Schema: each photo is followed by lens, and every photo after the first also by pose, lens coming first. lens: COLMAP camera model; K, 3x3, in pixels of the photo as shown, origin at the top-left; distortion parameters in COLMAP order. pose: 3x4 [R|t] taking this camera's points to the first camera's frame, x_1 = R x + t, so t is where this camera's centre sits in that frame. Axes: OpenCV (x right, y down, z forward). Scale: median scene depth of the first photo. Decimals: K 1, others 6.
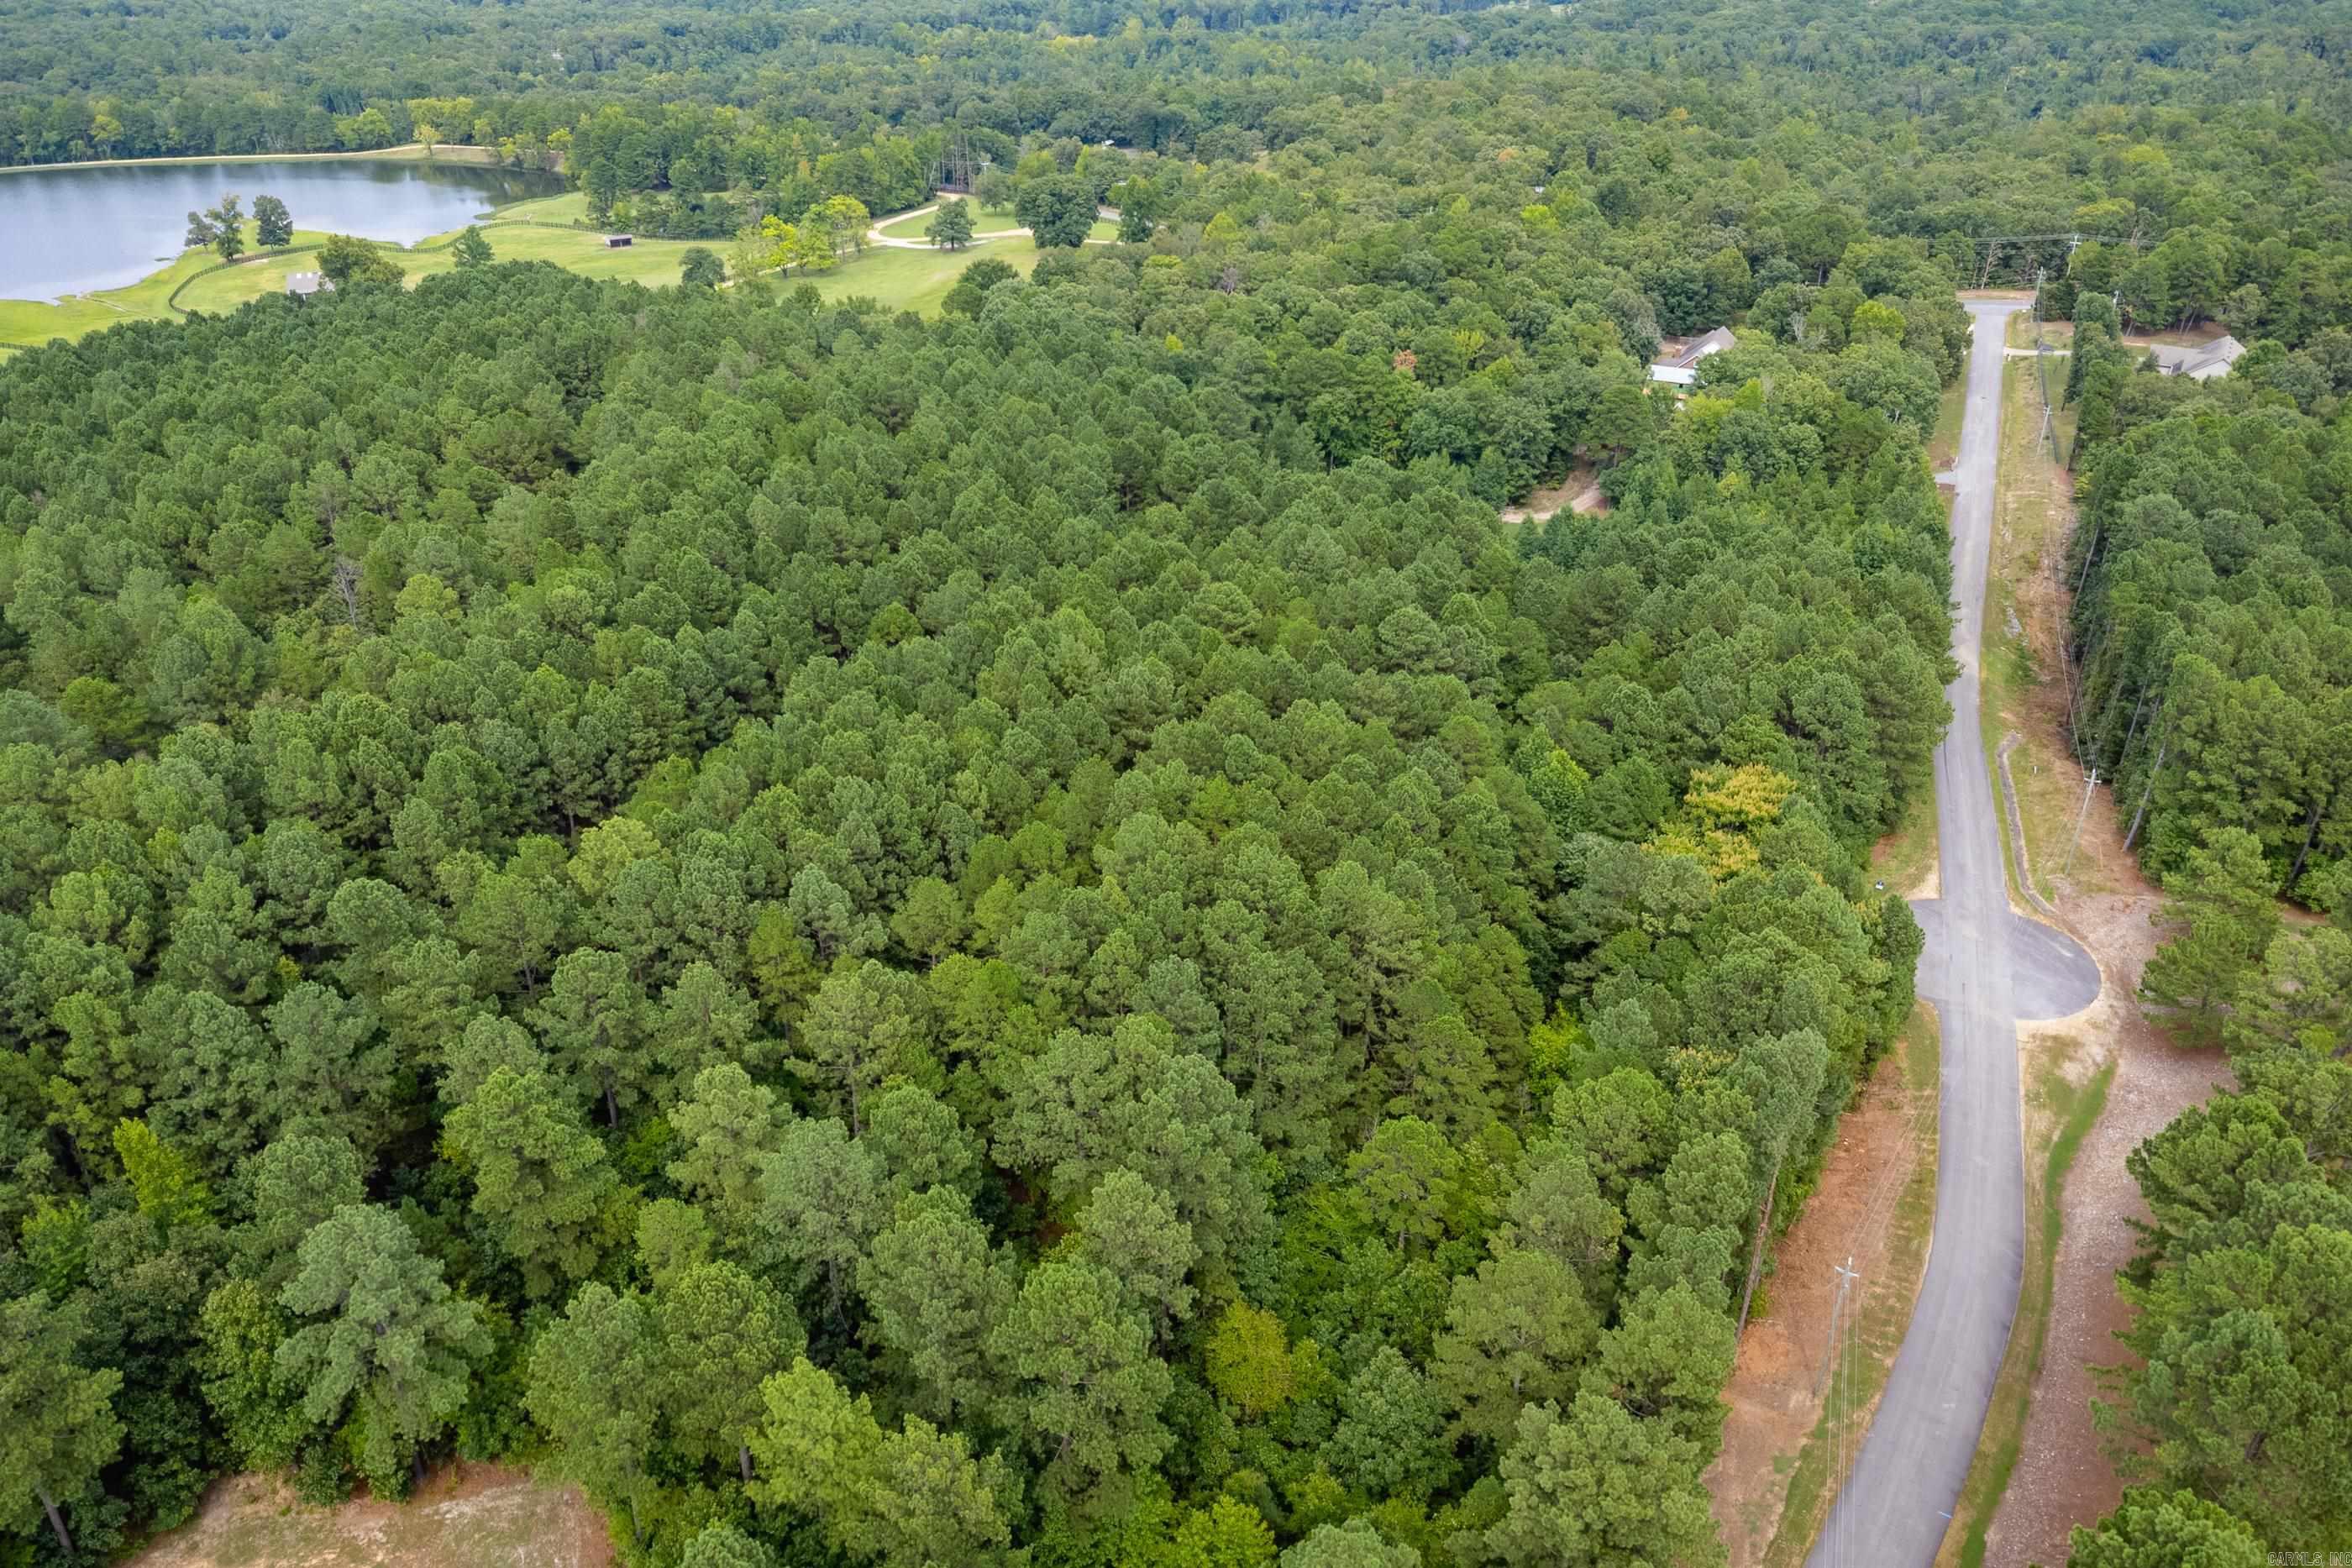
lens RADIAL K [[1710.2, 0, 1163.4], [0, 1710.2, 753.2], [0, 0, 1]] dist [0.002452, -0.001424]
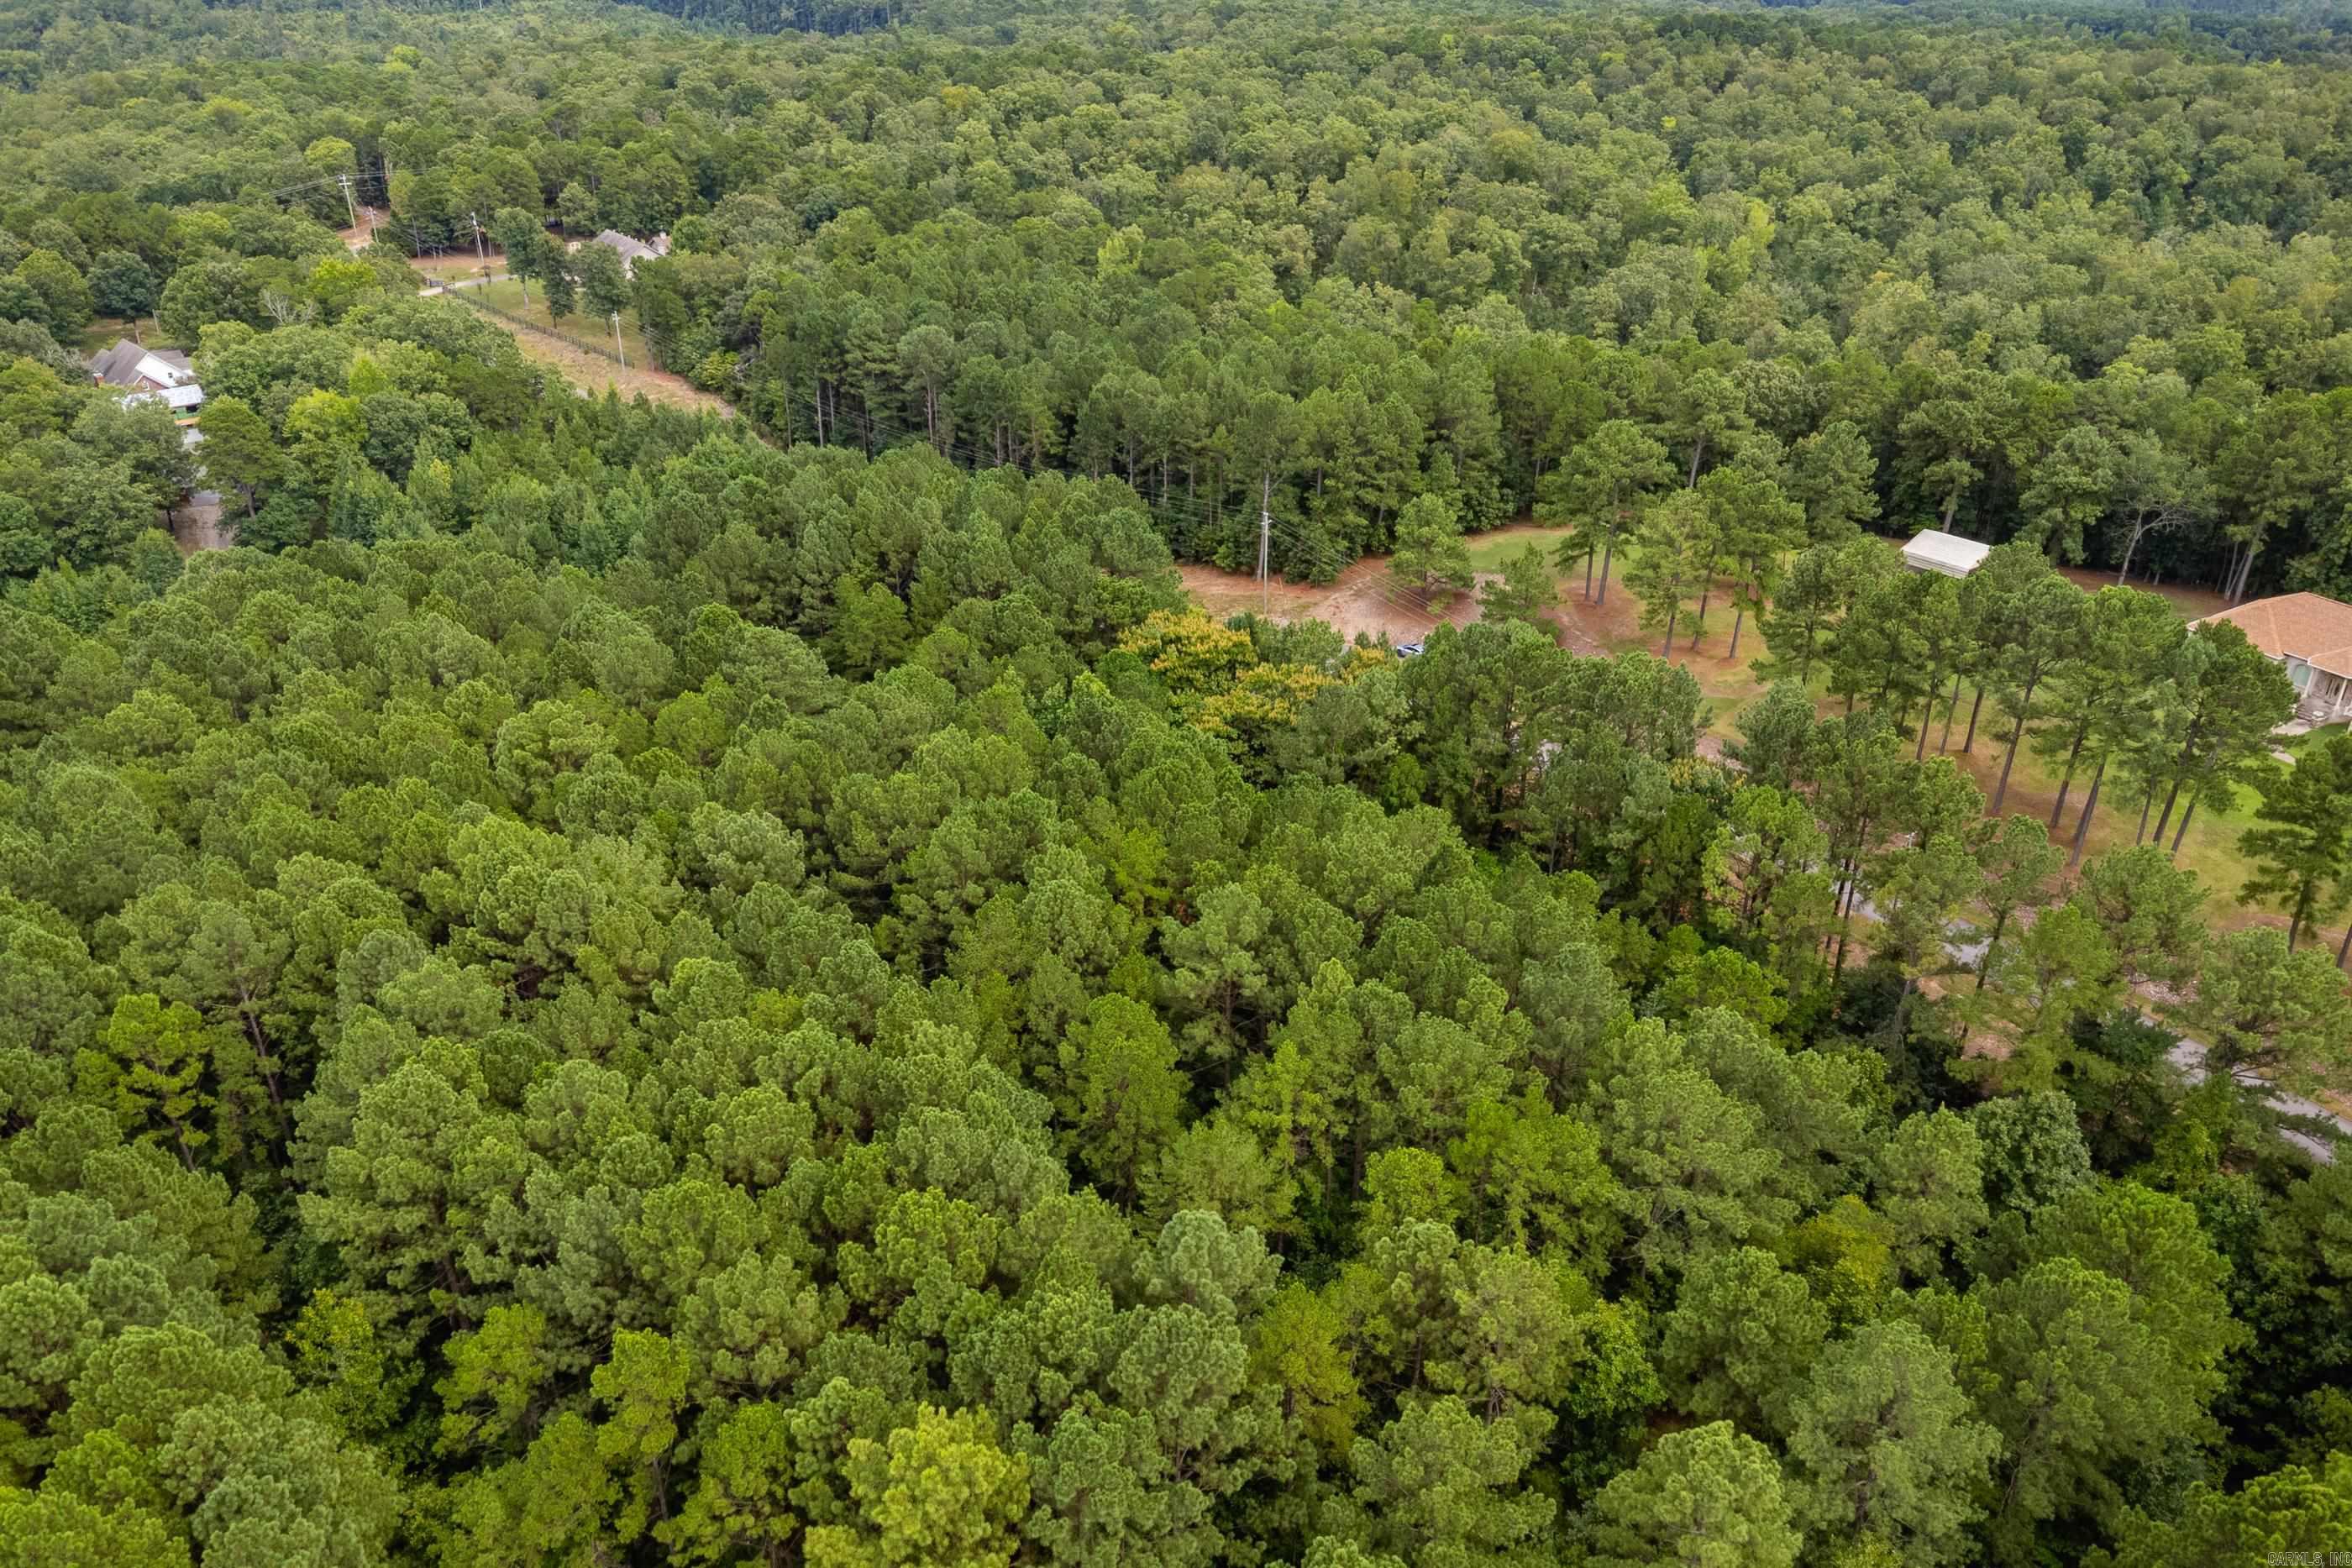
lens RADIAL K [[1695.8, 0, 1161.8], [0, 1695.8, 785.0], [0, 0, 1]] dist [0.007055, -0.010954]
pose [[0.377062, -0.436624, 0.816813, -0.326733], [0.423620, 0.865557, 0.267126, -0.112724], [-0.823632, 0.245296, 0.511332, 0.370292]]
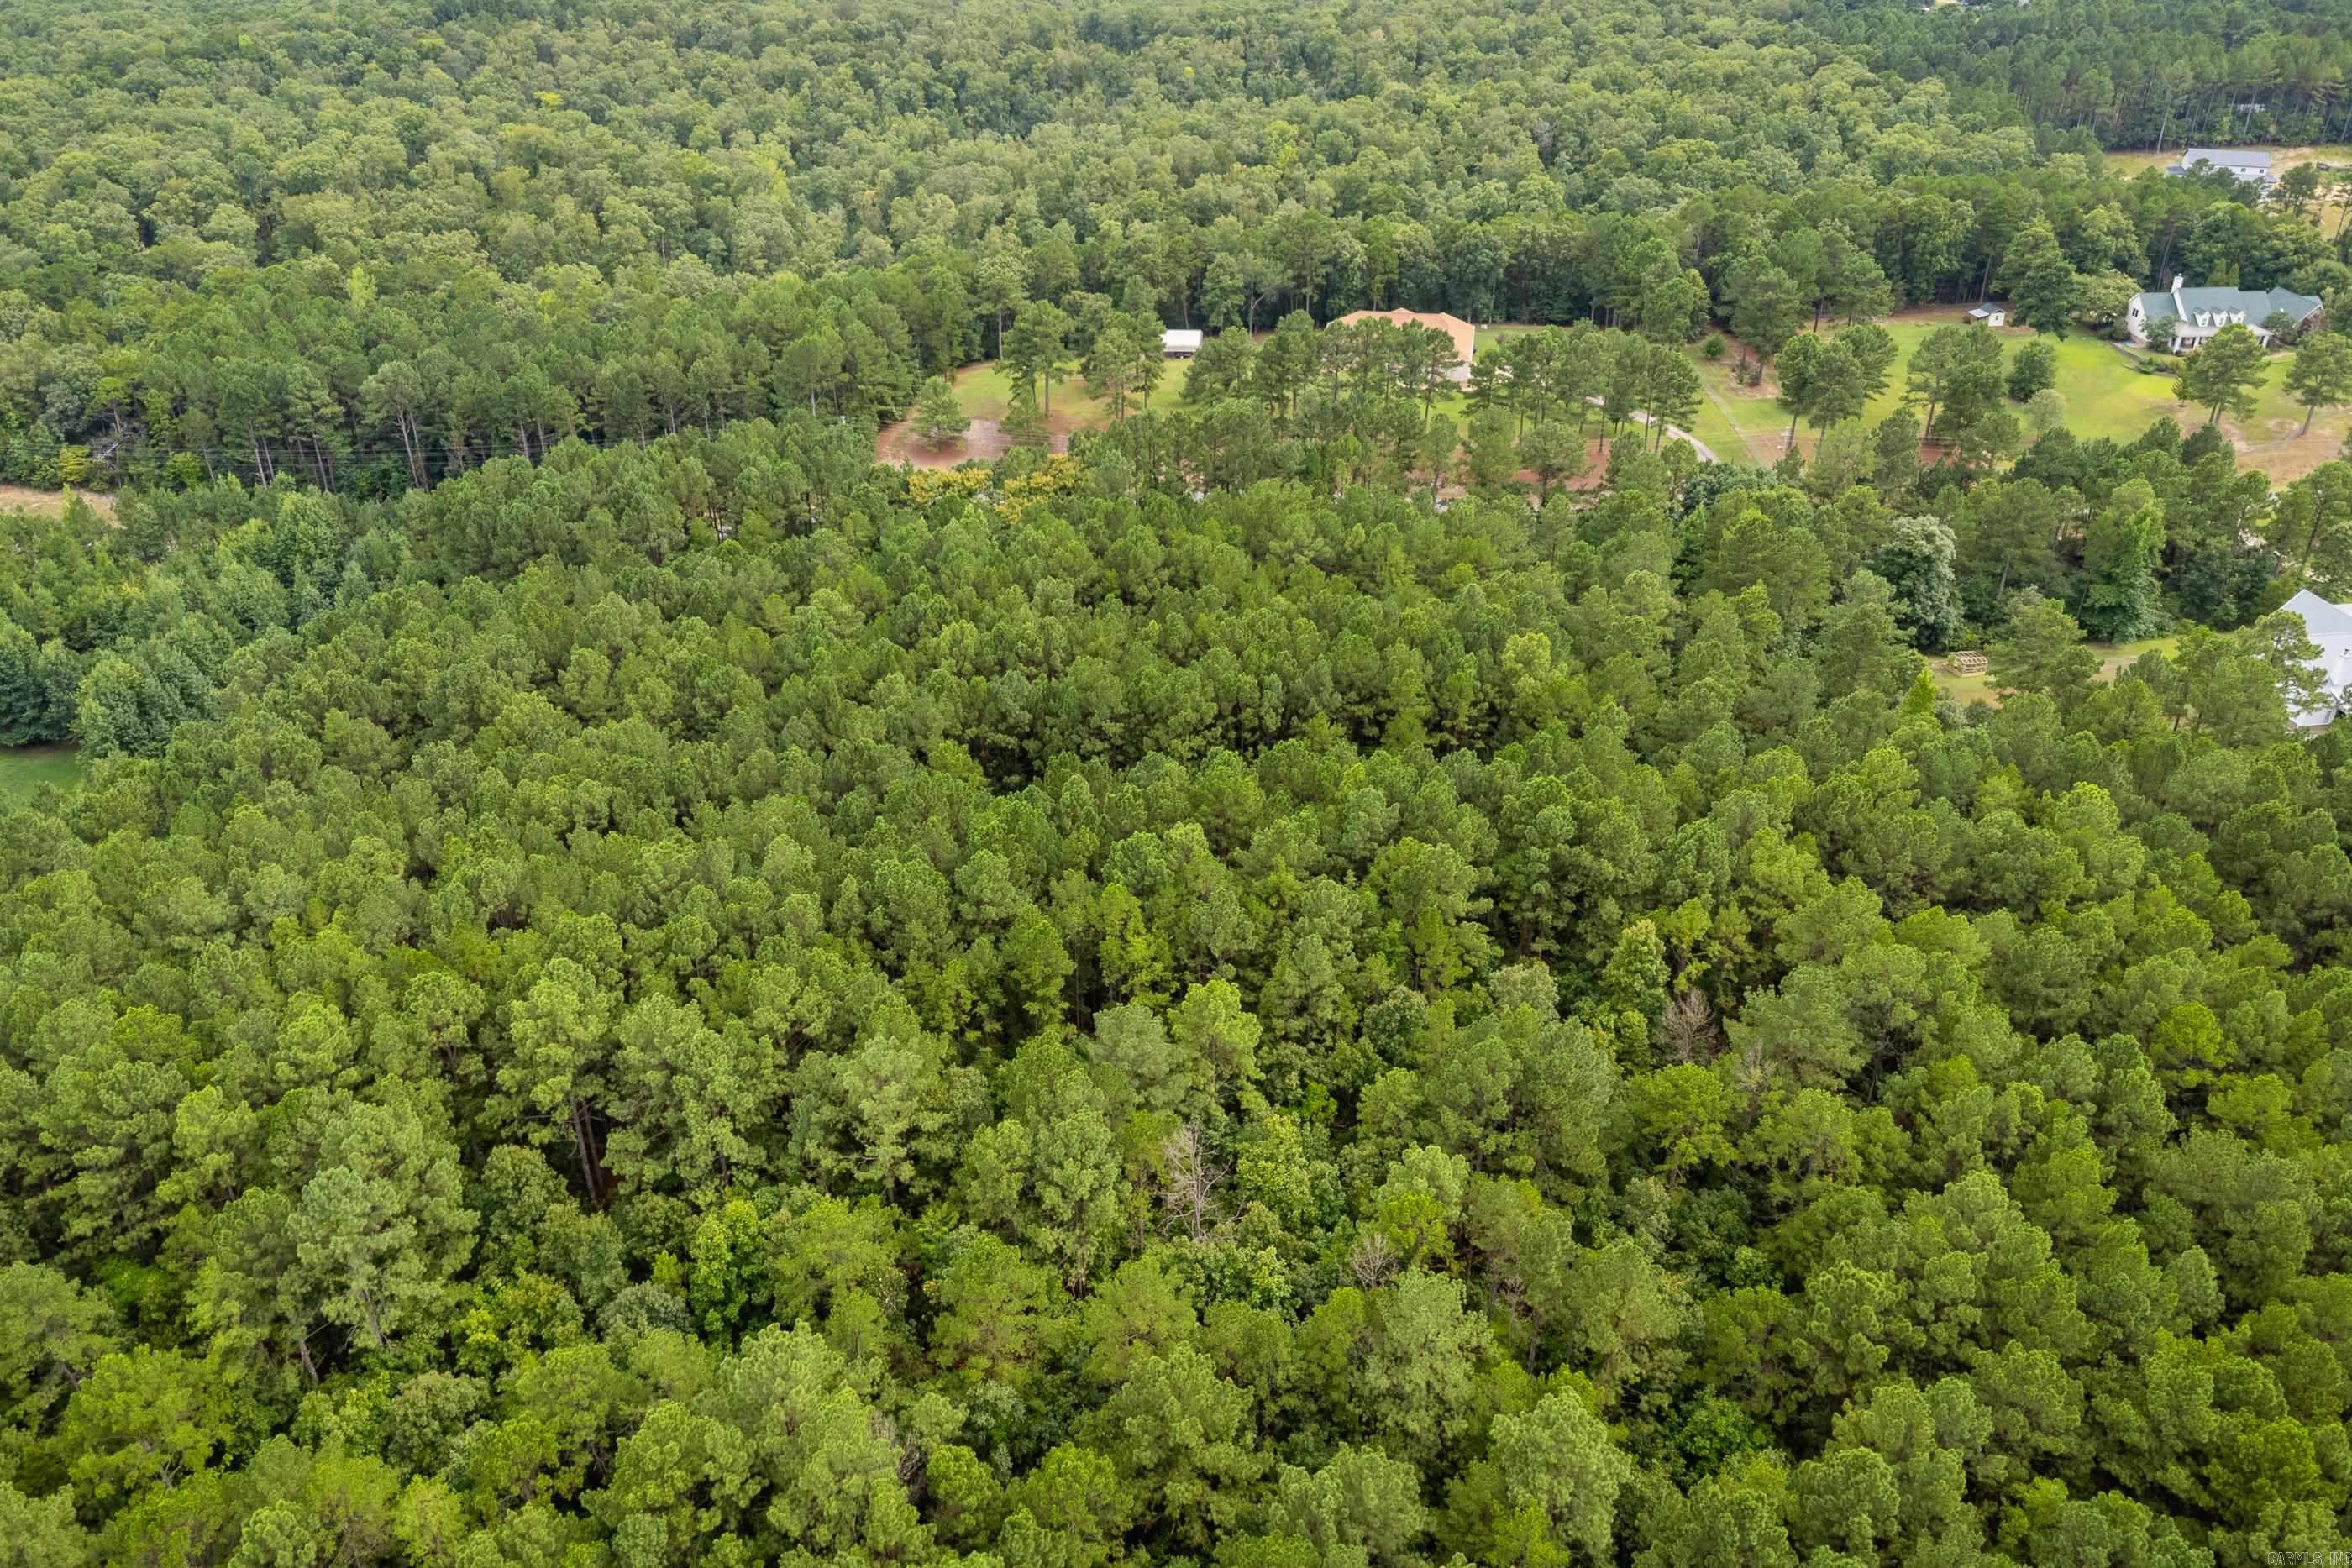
lens RADIAL K [[1695.8, 0, 1161.8], [0, 1695.8, 785.0], [0, 0, 1]] dist [0.007055, -0.010954]
pose [[-0.438181, -0.459092, 0.772808, -0.689055], [0.411644, 0.661804, 0.626550, -0.446943], [-0.799091, 0.592664, -0.101007, 0.787051]]
